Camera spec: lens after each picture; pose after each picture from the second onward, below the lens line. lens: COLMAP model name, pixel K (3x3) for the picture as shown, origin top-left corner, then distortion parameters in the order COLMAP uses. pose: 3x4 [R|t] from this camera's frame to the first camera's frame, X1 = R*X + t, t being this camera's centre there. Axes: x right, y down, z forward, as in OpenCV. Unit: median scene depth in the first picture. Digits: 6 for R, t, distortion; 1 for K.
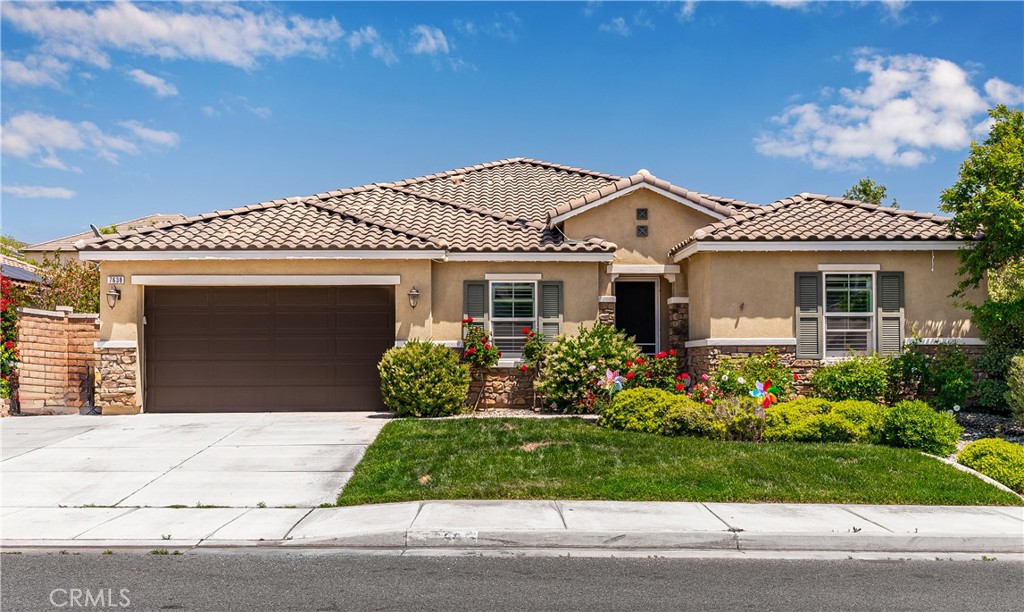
lens RADIAL K [[991.8, 0, 511.9], [0, 991.8, 310.7], [0, 0, 1]] dist [0.025537, 0.000000]
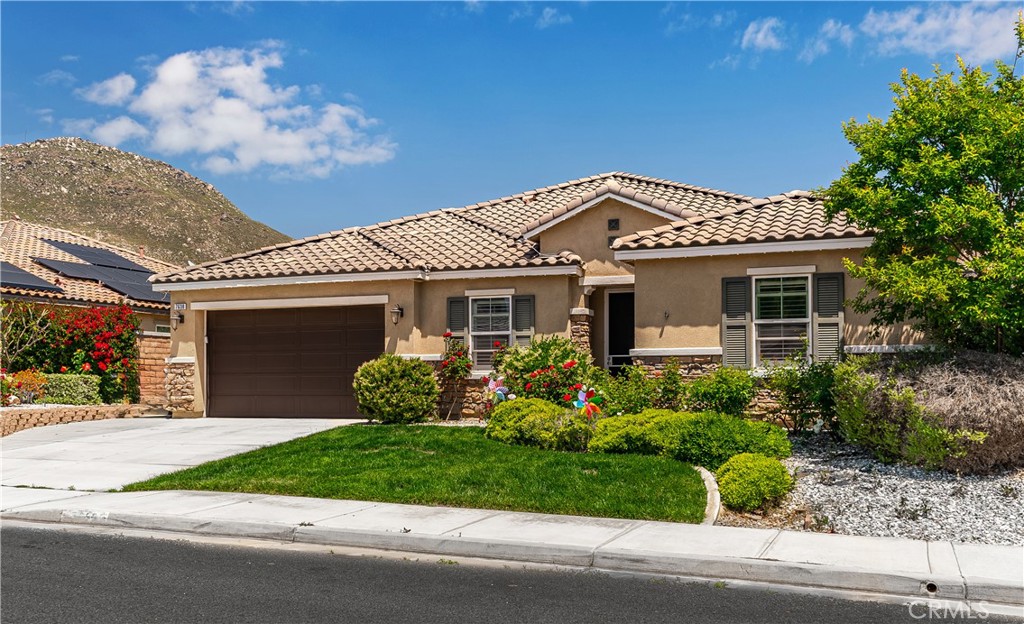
lens RADIAL K [[1001.8, 0, 512.3], [0, 1001.8, 309.1], [0, 0, 1]] dist [0.013516, 0.000000]
pose [[0.916915, -0.028460, -0.398067, 0.475730], [0.021667, 0.999533, -0.021553, 0.007290], [0.398494, 0.011138, 0.917103, 0.043221]]
